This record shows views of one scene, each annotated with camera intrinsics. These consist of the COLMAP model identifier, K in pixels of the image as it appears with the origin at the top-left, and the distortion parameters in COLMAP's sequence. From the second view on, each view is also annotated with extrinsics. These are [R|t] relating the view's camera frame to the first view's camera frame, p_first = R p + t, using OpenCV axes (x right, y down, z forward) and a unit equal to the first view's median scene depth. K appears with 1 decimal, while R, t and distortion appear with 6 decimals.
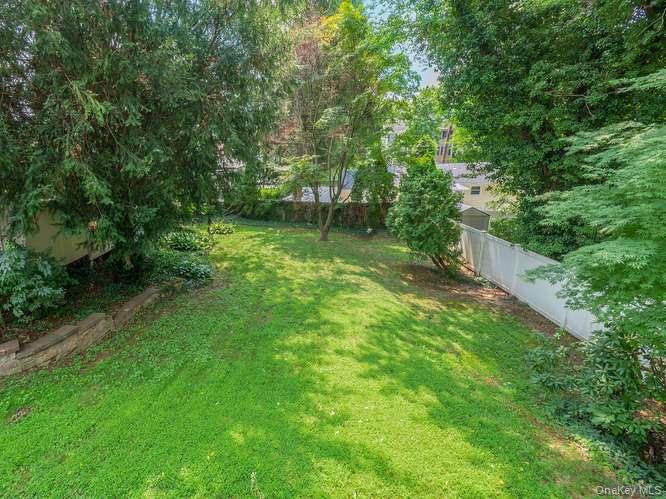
lens RADIAL K [[313.4, 0, 334.3], [0, 313.4, 264.0], [0, 0, 1]] dist [0.000267, -0.000585]
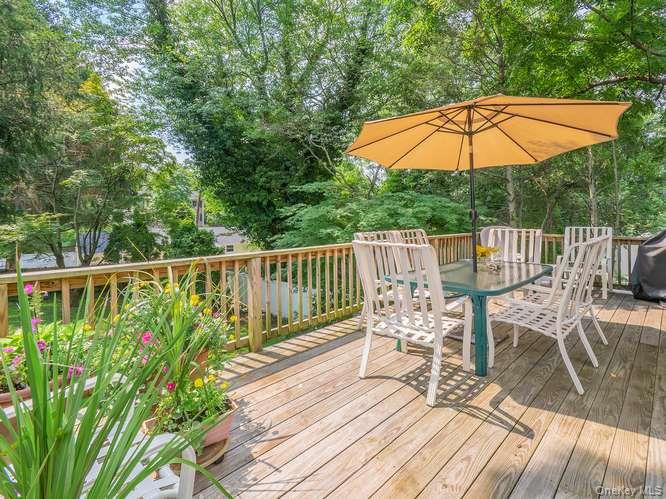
lens RADIAL K [[313.4, 0, 334.3], [0, 313.4, 264.0], [0, 0, 1]] dist [0.000267, -0.000585]
pose [[0.730481, -0.054615, 0.680746, -0.129596], [0.193781, 0.972404, -0.129924, 0.090610], [-0.654864, 0.226823, 0.720906, -0.201712]]
